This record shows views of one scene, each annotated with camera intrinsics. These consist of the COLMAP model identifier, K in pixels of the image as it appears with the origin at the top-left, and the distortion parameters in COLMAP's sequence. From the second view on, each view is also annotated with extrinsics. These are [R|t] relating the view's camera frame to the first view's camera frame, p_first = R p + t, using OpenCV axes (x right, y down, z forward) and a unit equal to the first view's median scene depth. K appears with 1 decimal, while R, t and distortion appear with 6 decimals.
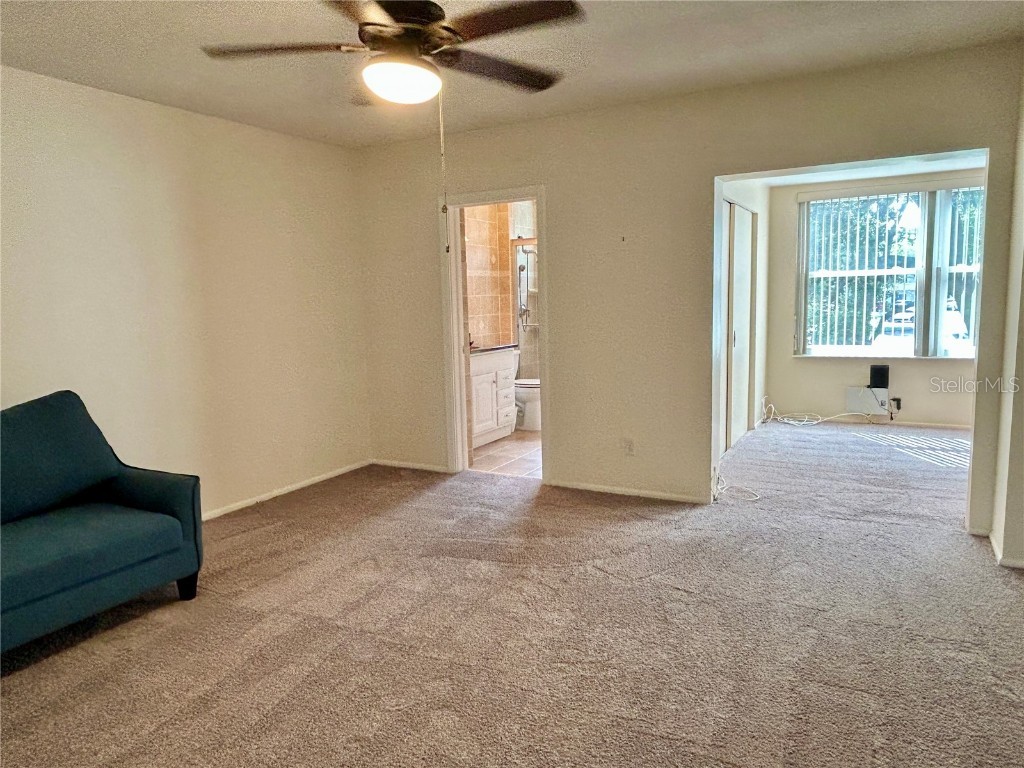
lens RADIAL K [[697.7, 0, 508.1], [0, 697.7, 381.3], [0, 0, 1]] dist [0.004226, 0.000643]
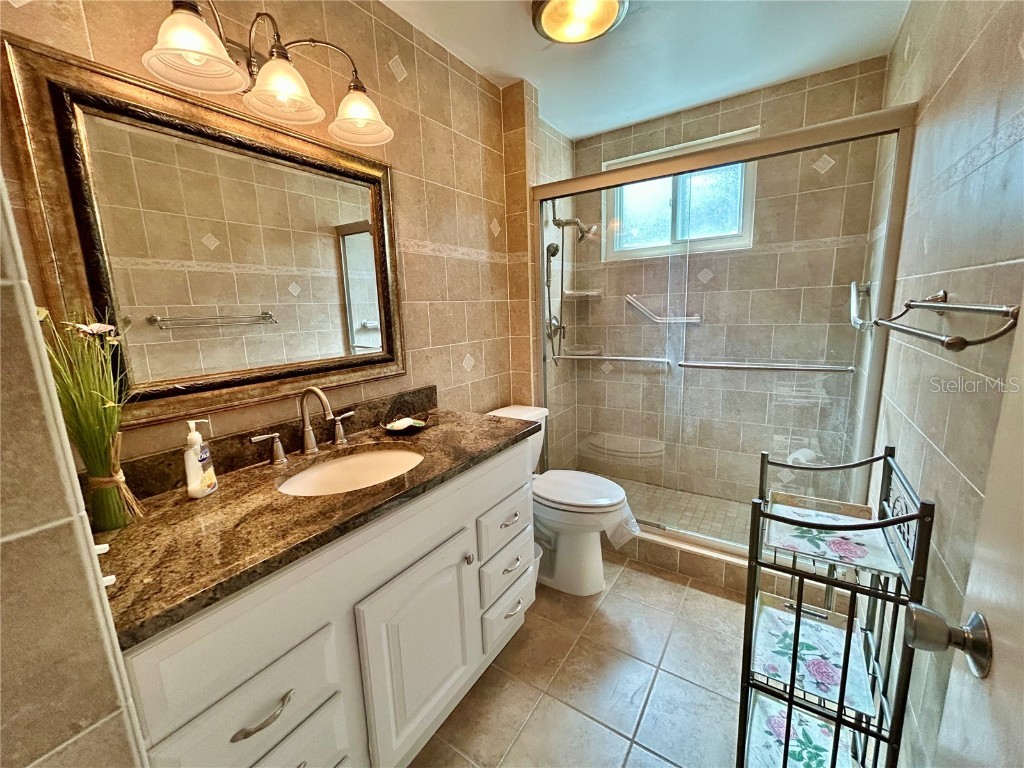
lens RADIAL K [[413.8, 0, 507.1], [0, 413.8, 383.6], [0, 0, 1]] dist [-0.001982, 0.001181]
pose [[0.996220, 0.007937, -0.086504, 0.013890], [-0.002344, 0.997910, 0.064571, -0.083256], [0.086836, -0.064124, 0.994157, 0.703324]]
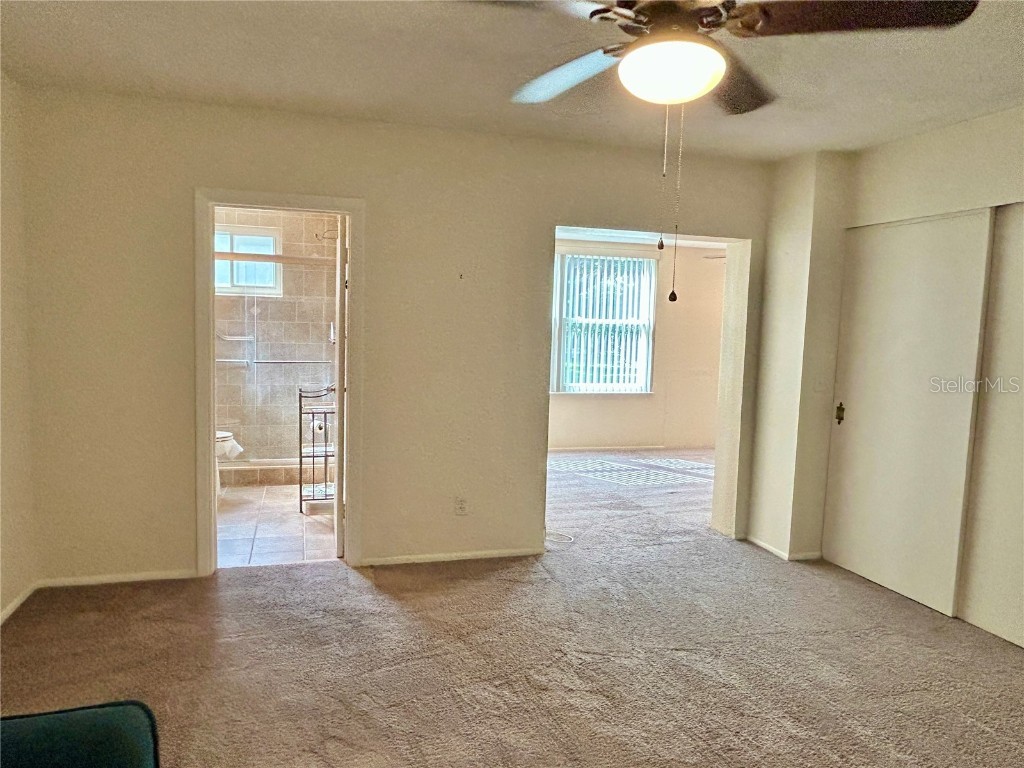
lens RADIAL K [[697.7, 0, 509.1], [0, 697.7, 376.4], [0, 0, 1]] dist [0.004226, 0.000643]
pose [[0.695717, -0.006359, 0.718287, -0.274728], [0.038649, 0.998844, -0.028591, -0.028651], [-0.717275, 0.047653, 0.695159, 0.207428]]
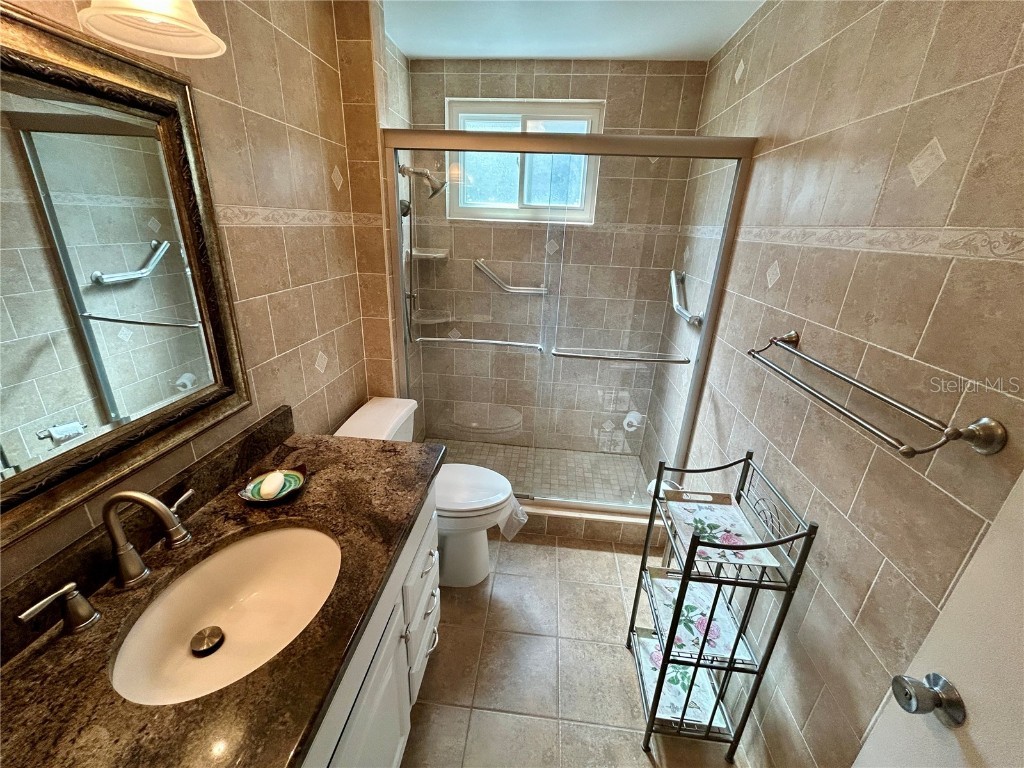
lens RADIAL K [[413.8, 0, 511.9], [0, 413.8, 387.2], [0, 0, 1]] dist [-0.001982, 0.001181]
pose [[0.917873, -0.082542, 0.388195, -0.030786], [-0.016564, 0.969313, 0.245271, -0.122737], [-0.396528, -0.231557, 0.888339, 0.741931]]
